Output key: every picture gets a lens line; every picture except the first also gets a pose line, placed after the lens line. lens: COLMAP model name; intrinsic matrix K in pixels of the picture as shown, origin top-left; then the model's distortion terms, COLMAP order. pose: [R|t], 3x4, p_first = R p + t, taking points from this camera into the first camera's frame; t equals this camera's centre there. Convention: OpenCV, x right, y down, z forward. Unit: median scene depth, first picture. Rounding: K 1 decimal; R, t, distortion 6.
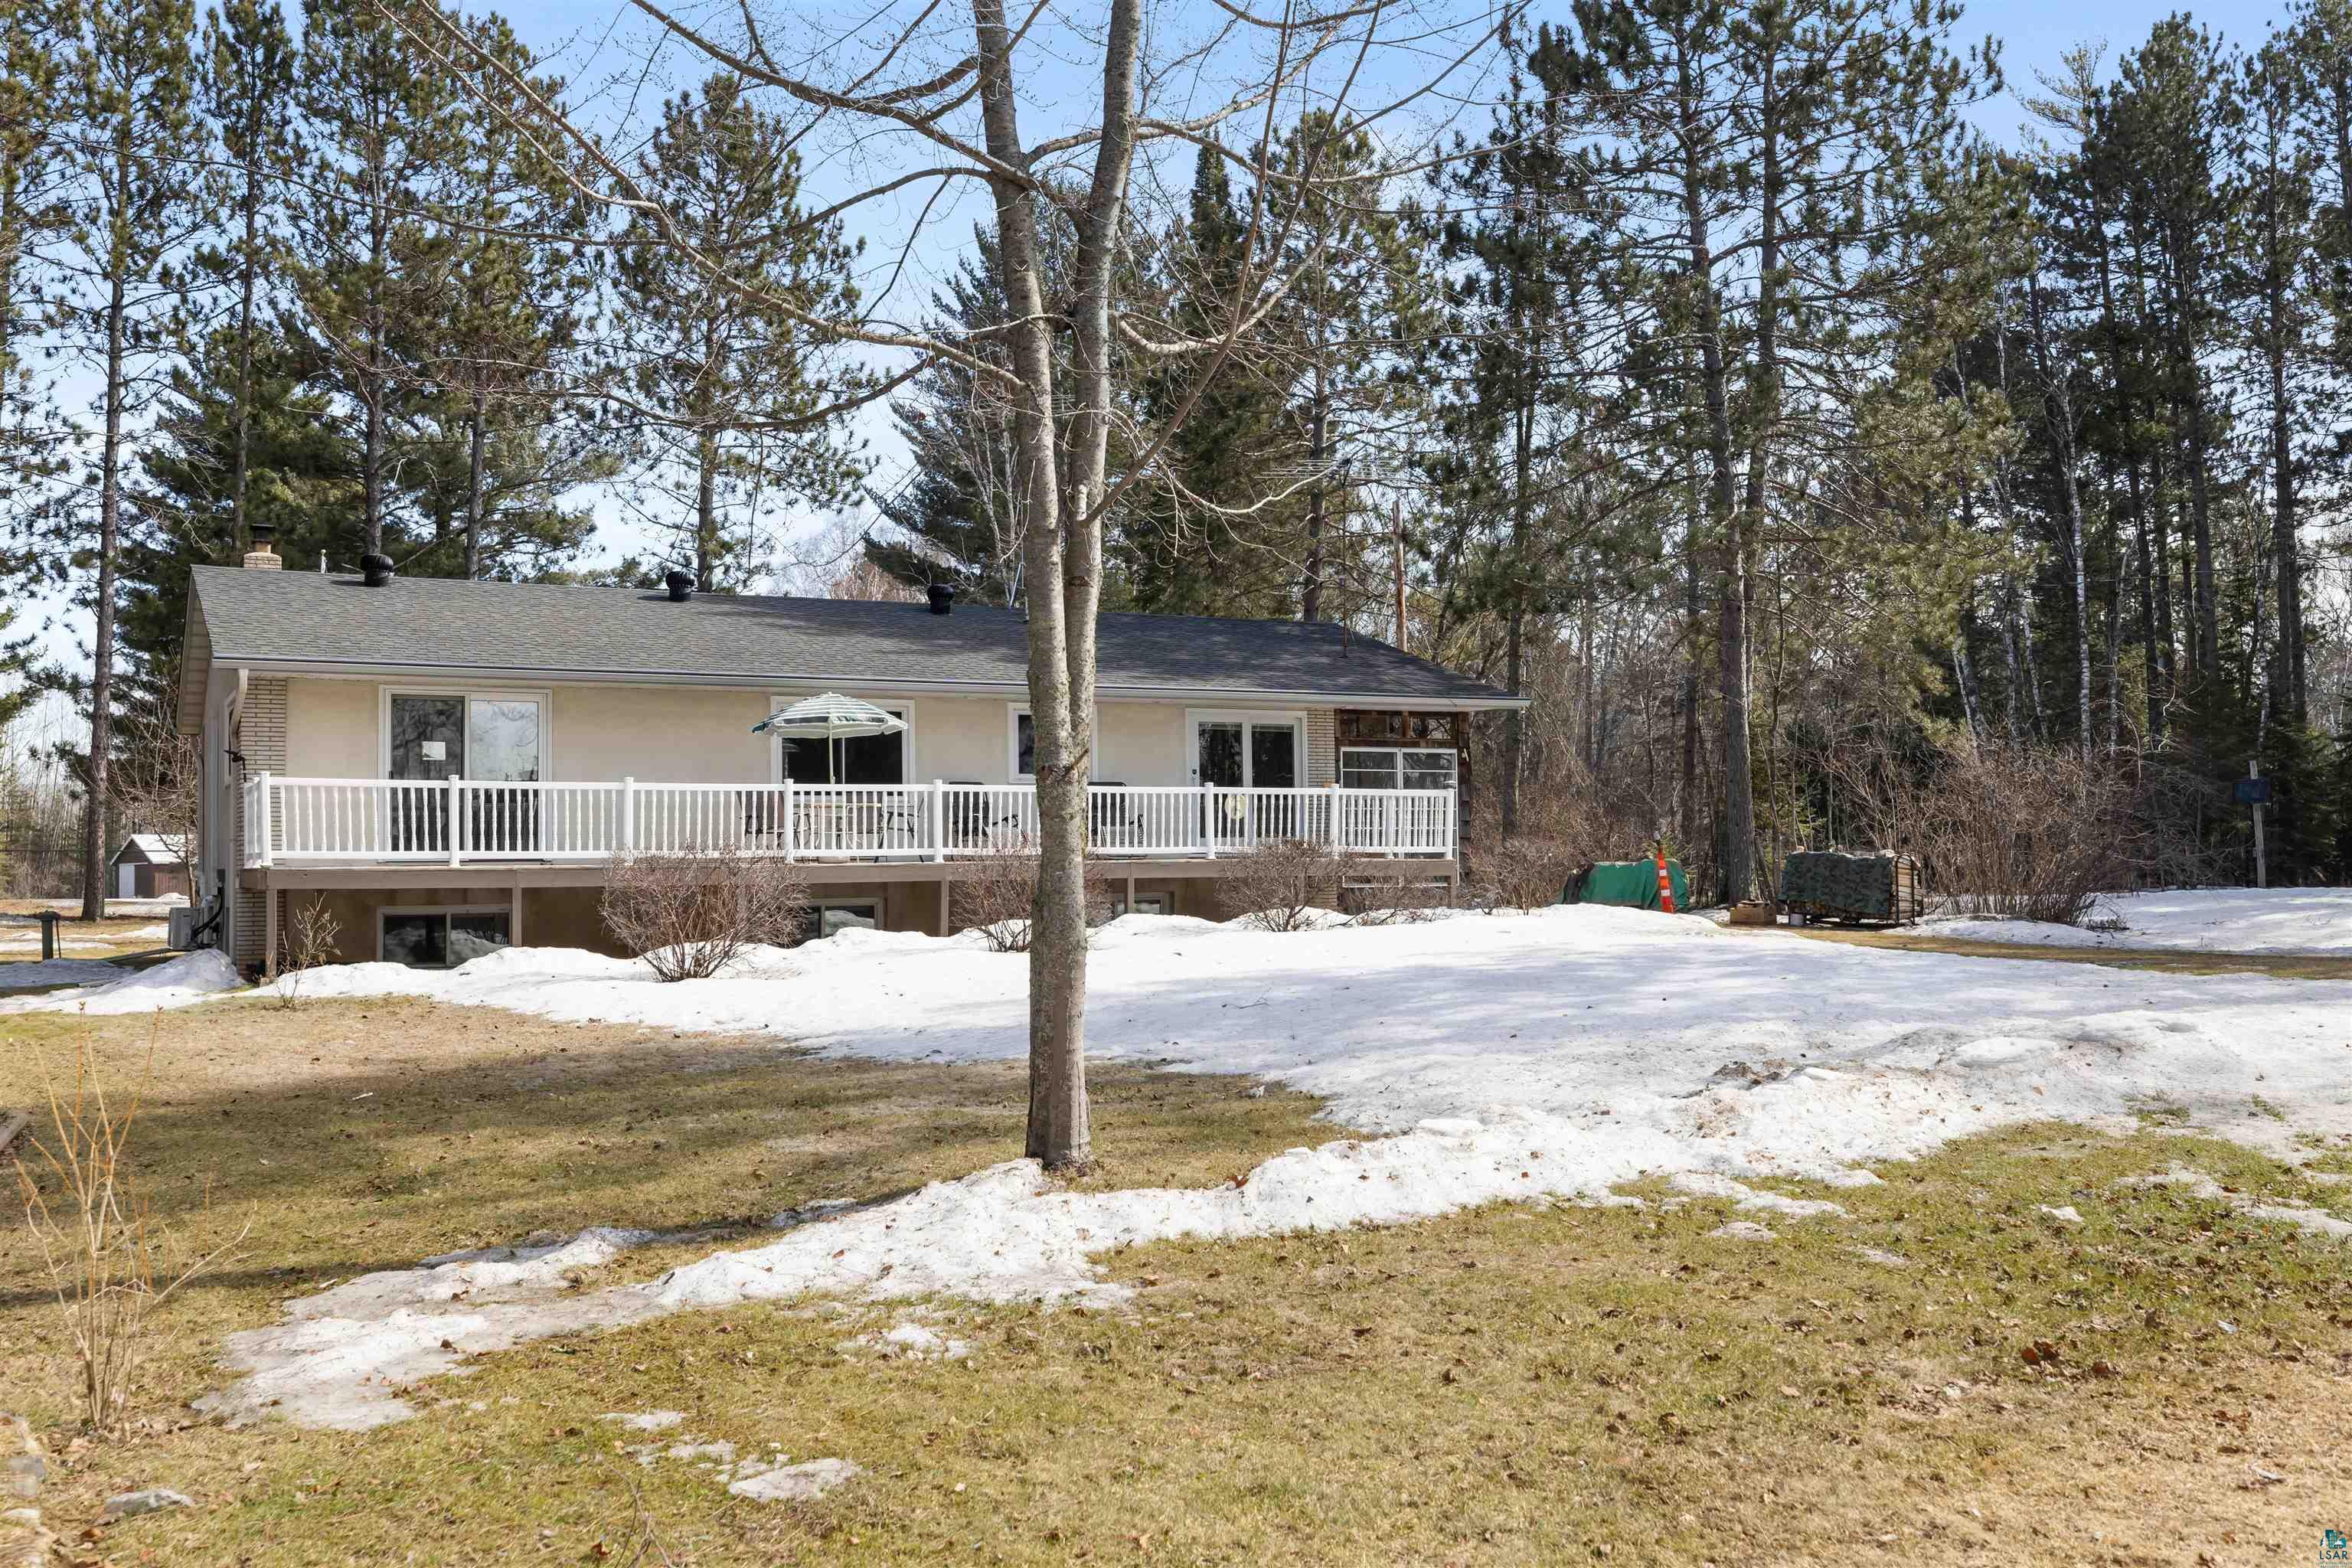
lens RADIAL K [[2099.3, 0, 1176.2], [0, 2099.3, 848.4], [0, 0, 1]] dist [-0.017531, -0.004670]
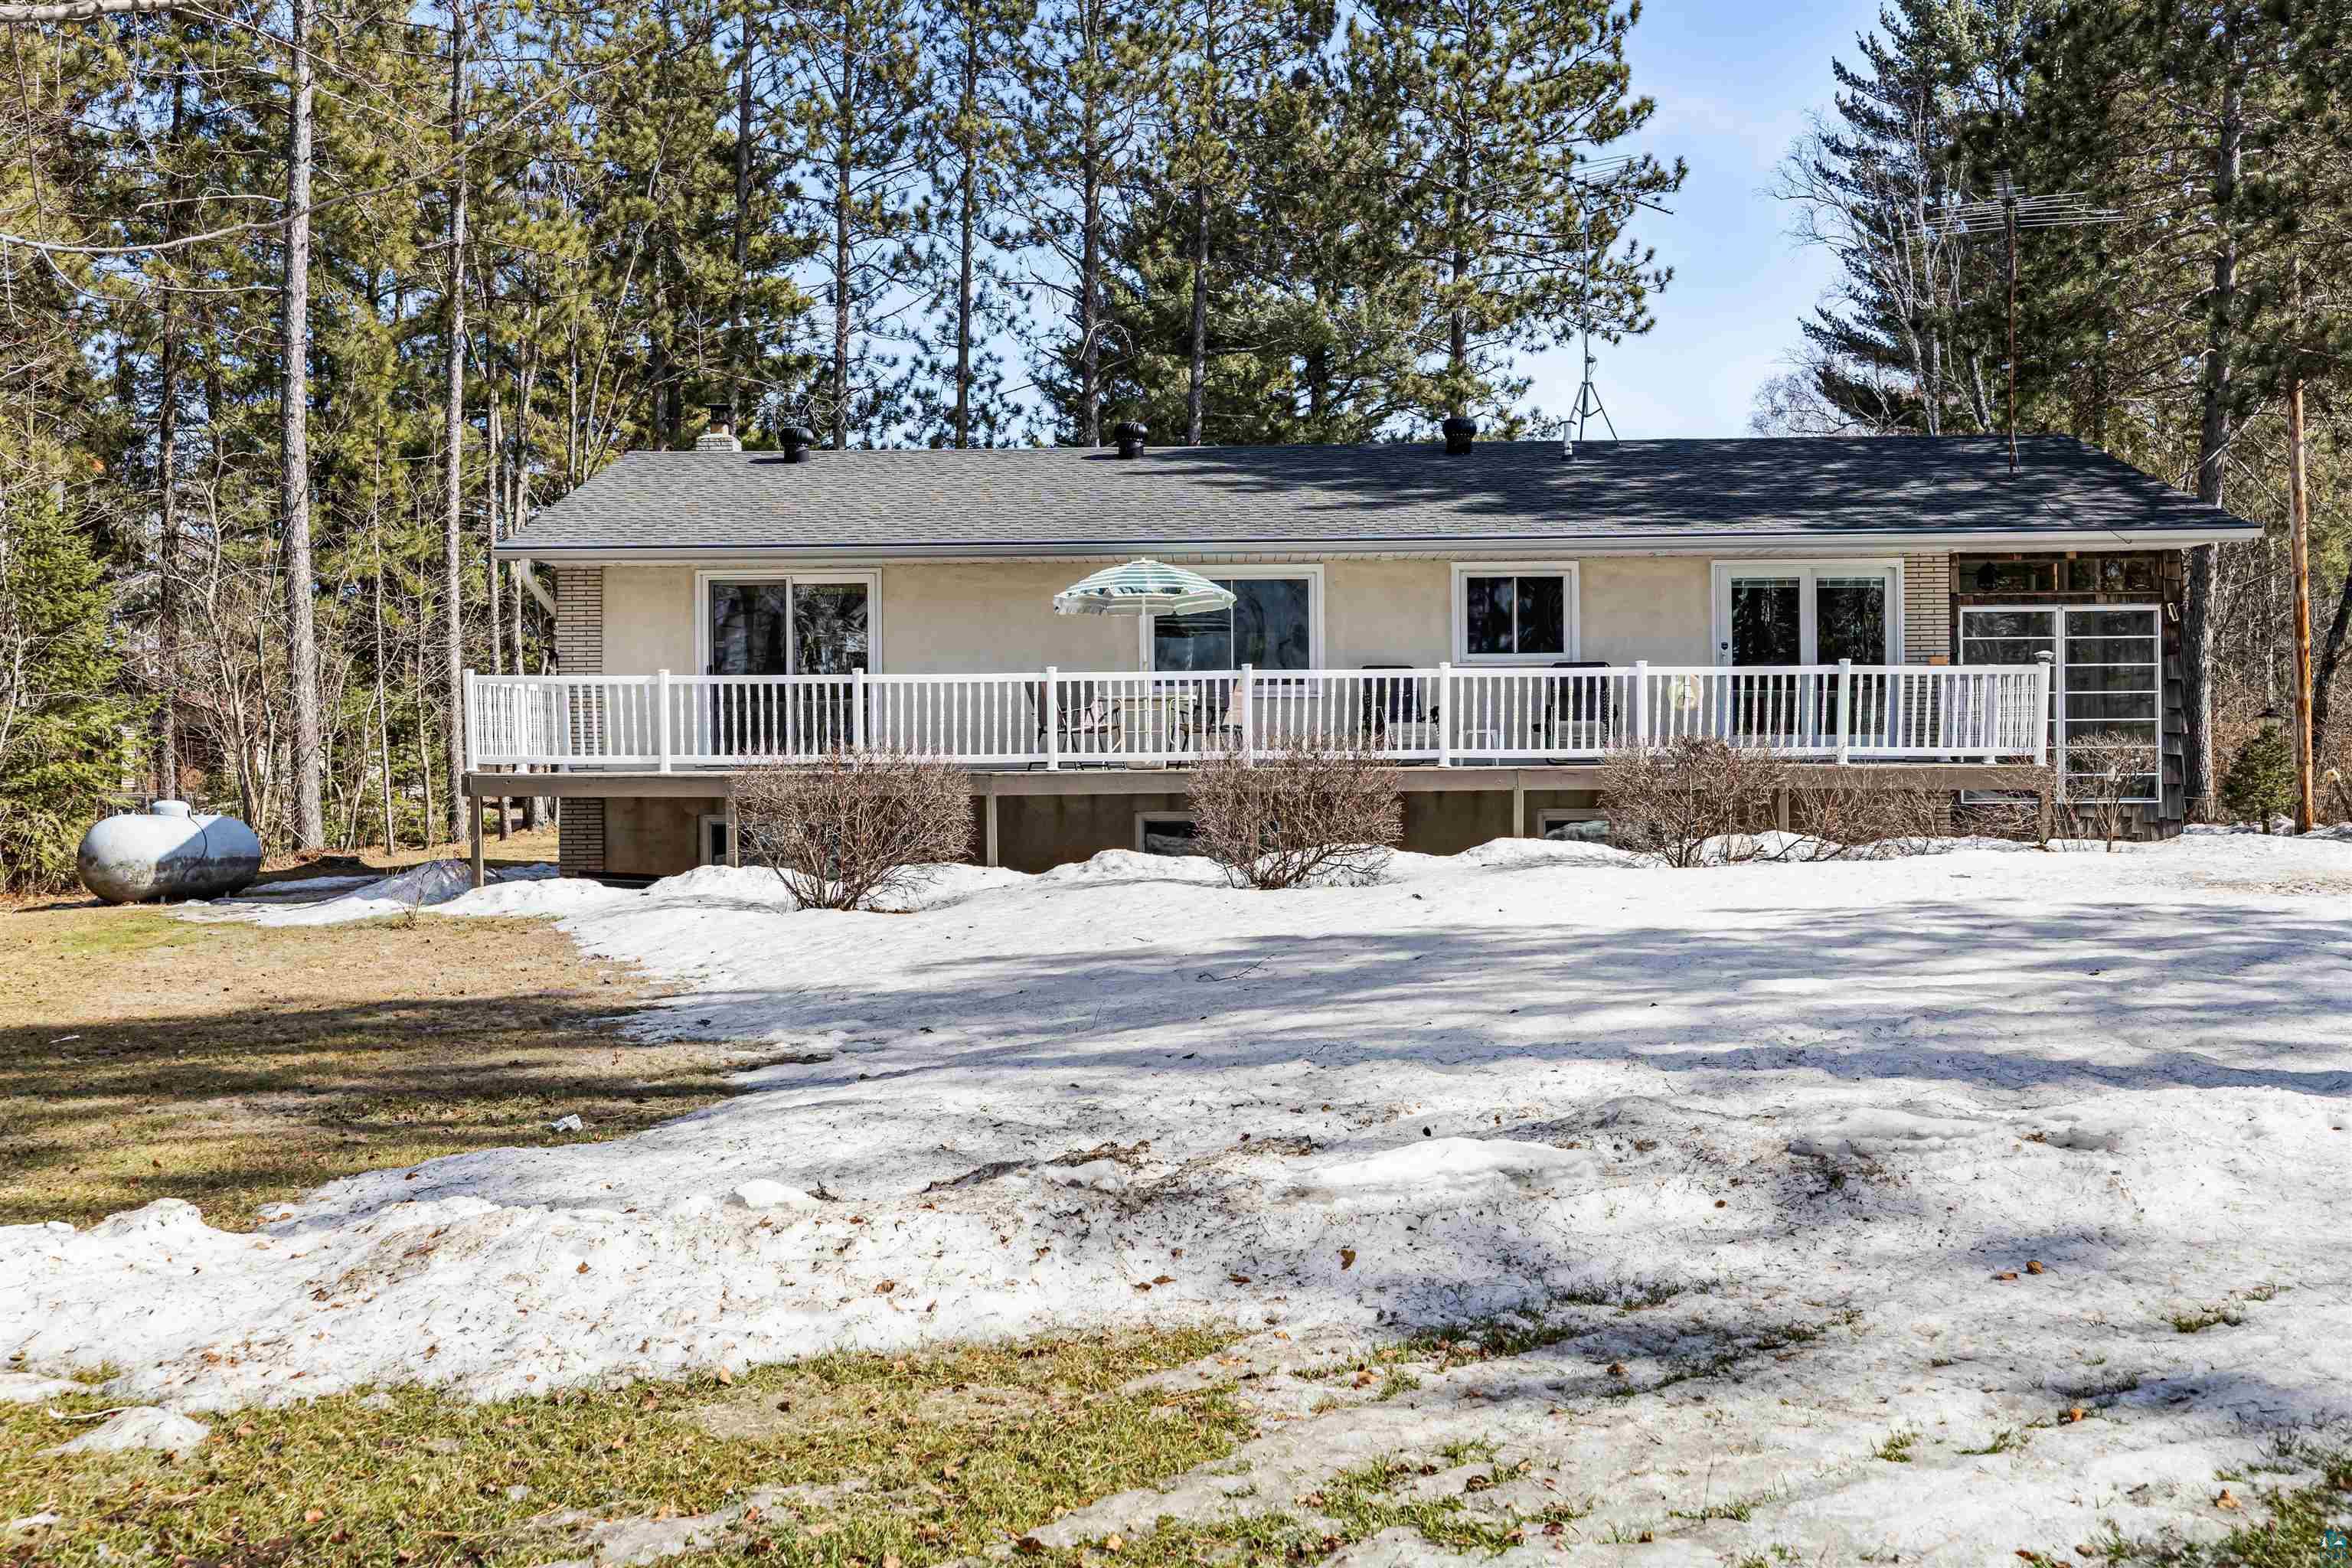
lens RADIAL K [[2291.4, 0, 1176.9], [0, 2291.4, 869.7], [0, 0, 1]] dist [-0.078251, 0.204955]
pose [[0.867169, 0.025715, -0.497349, 0.248423], [0.002610, 0.998418, 0.056172, -0.003298], [0.498007, -0.050009, 0.865730, 0.202157]]
